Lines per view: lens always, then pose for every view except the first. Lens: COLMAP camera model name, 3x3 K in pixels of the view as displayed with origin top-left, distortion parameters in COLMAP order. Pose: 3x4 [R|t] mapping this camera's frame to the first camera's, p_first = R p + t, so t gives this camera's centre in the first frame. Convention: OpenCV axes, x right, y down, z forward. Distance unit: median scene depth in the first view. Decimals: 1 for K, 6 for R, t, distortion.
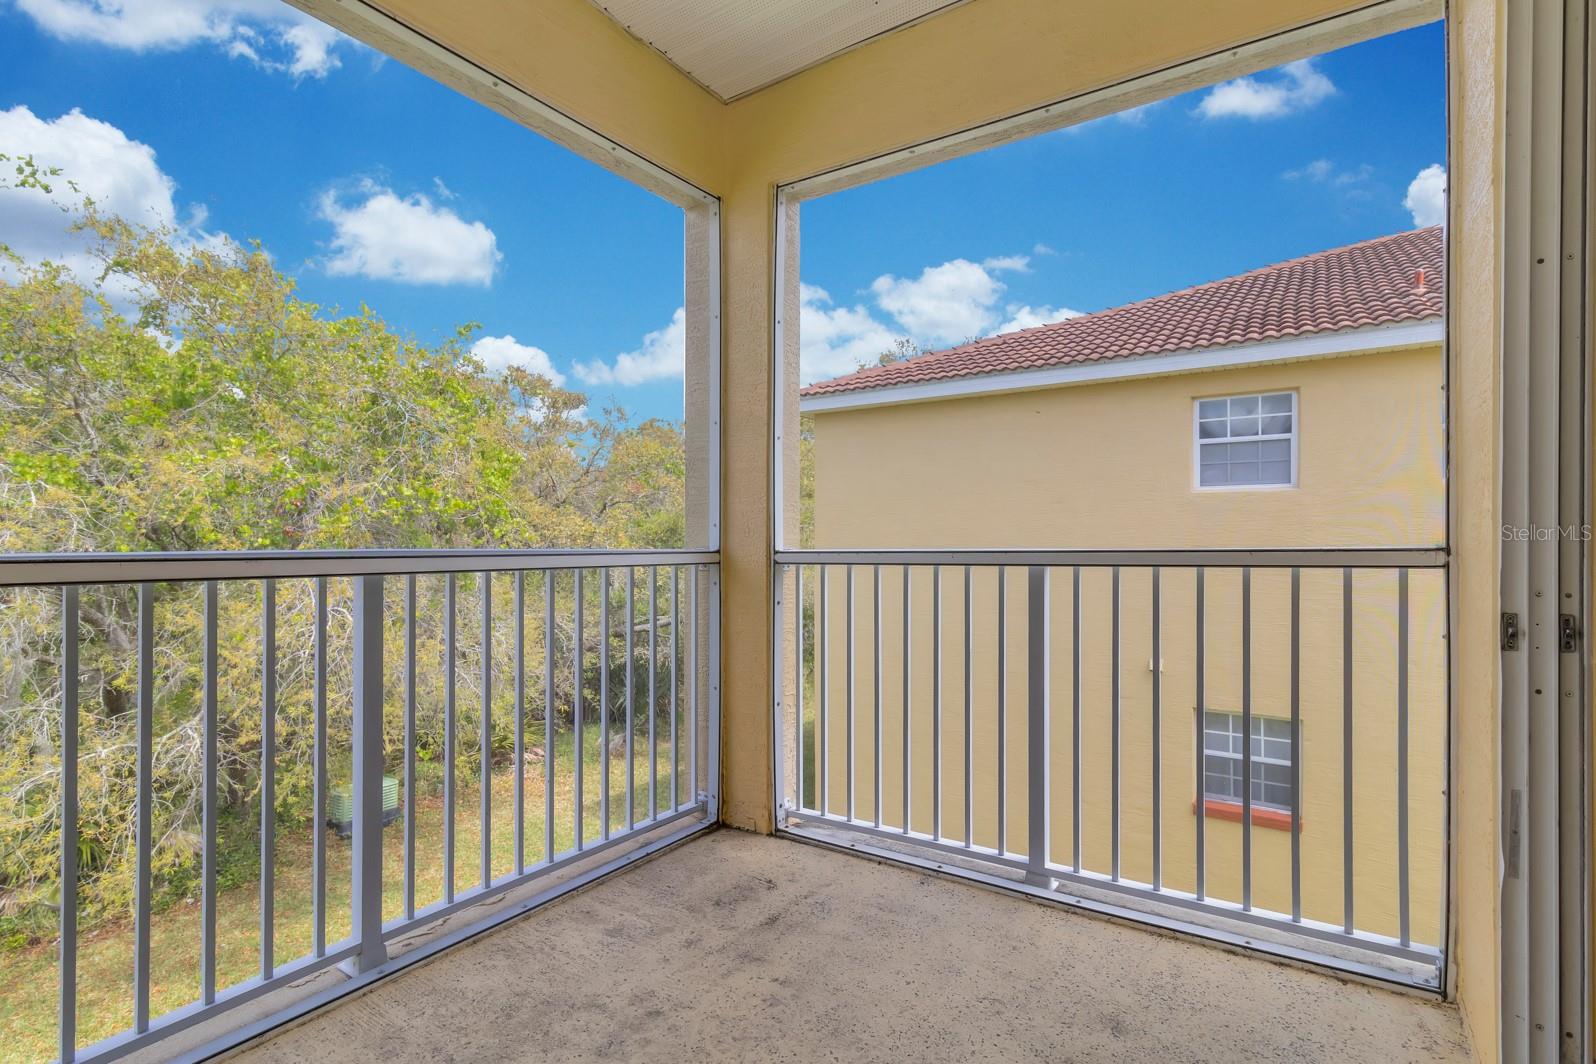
lens RADIAL K [[762.8, 0, 798.0], [0, 762.8, 532.0], [0, 0, 1]] dist [-0.020319, -0.000202]
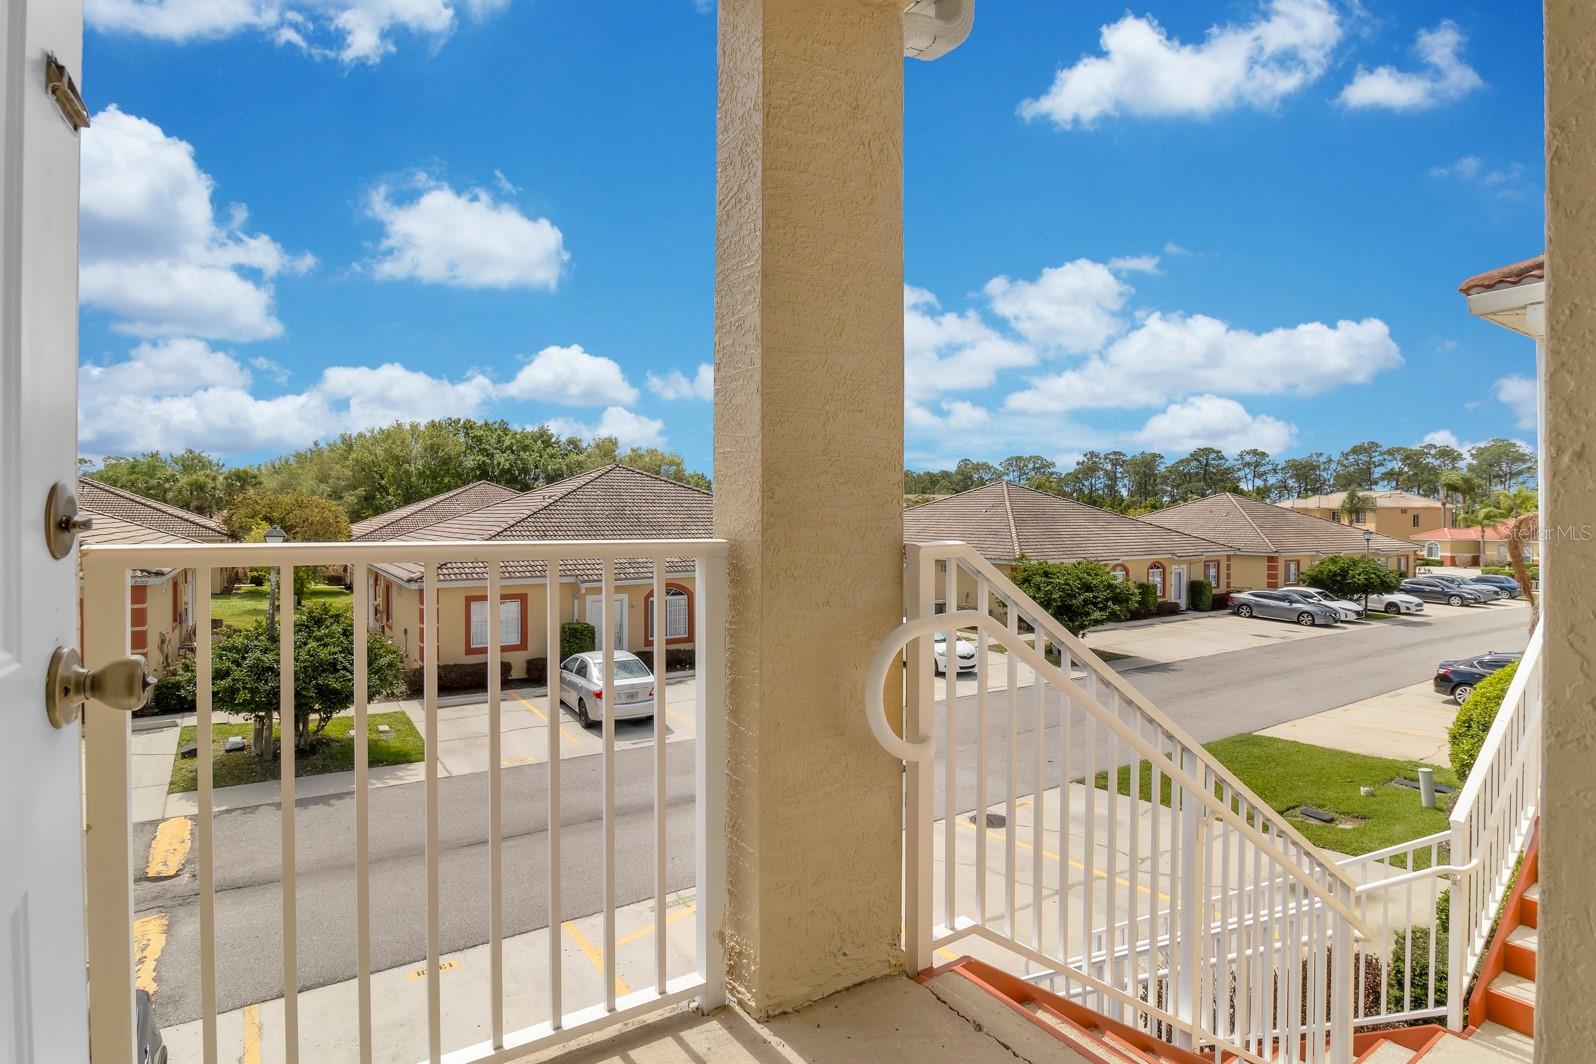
lens RADIAL K [[756.7, 0, 805.1], [0, 756.7, 515.5], [0, 0, 1]] dist [0.001253, 0.000169]
pose [[0.993023, -0.006476, -0.117747, -0.011632], [-0.000953, 0.998017, -0.062931, -0.003839], [0.117921, 0.062604, 0.991048, 0.157645]]
